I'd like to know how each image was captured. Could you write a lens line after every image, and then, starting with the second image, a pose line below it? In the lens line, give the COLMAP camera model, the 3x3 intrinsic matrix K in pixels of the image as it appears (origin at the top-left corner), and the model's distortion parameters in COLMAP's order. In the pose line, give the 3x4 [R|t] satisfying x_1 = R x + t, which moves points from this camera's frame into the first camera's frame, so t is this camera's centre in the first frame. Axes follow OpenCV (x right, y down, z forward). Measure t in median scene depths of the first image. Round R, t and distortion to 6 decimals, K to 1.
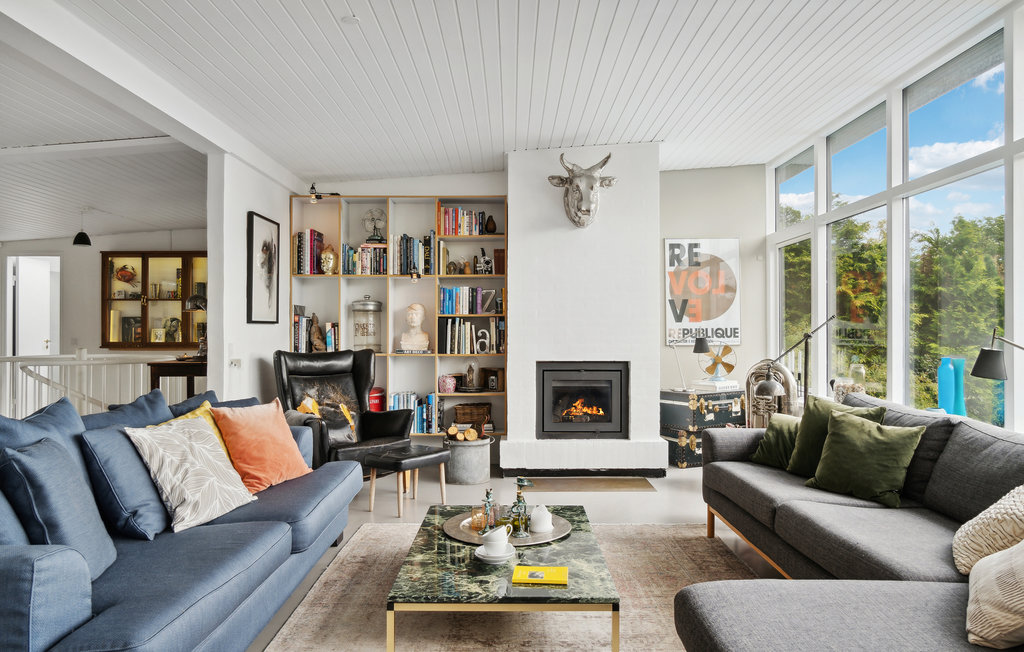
lens RADIAL K [[698.2, 0, 512.0], [0, 698.2, 326.0], [0, 0, 1]] dist [-0.000825, -0.000150]
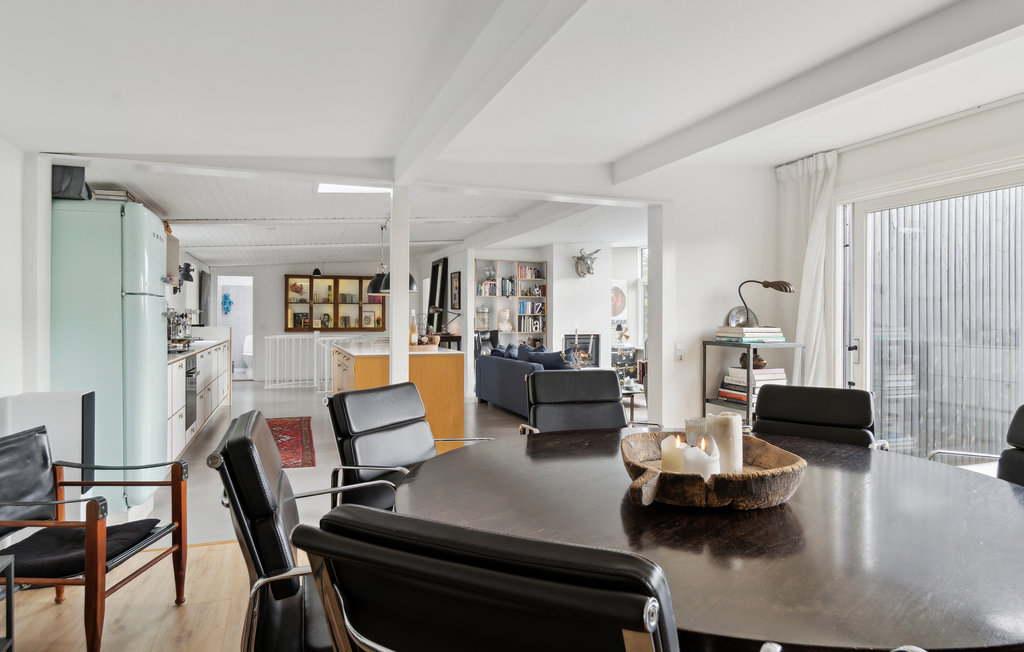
lens RADIAL K [[614.8, 0, 512.0], [0, 614.8, 326.0], [0, 0, 1]] dist [-0.000424, -0.000321]
pose [[0.937564, -0.003094, 0.347800, -0.796868], [-0.003548, 0.999823, 0.018460, -0.014935], [-0.347795, -0.018541, 0.937387, -0.815001]]
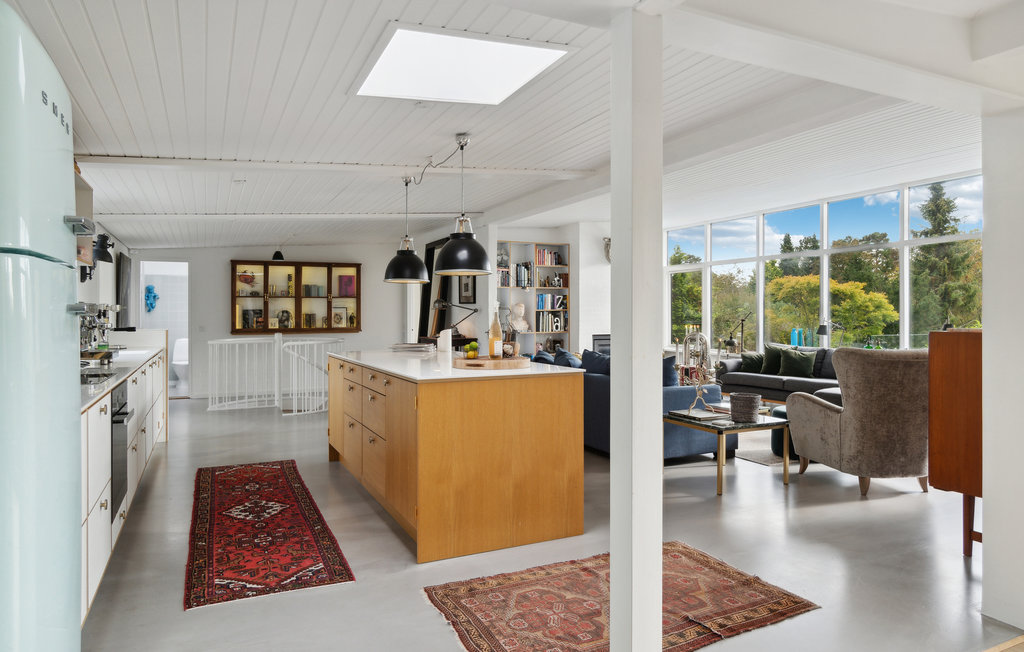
lens RADIAL K [[631.7, 0, 509.7], [0, 631.7, 317.4], [0, 0, 1]] dist [-0.000478, 0.000409]
pose [[0.897998, -0.006556, 0.439951, -0.865685], [0.002339, 0.999946, 0.010127, -0.012892], [-0.439993, -0.008065, 0.897965, -0.408182]]
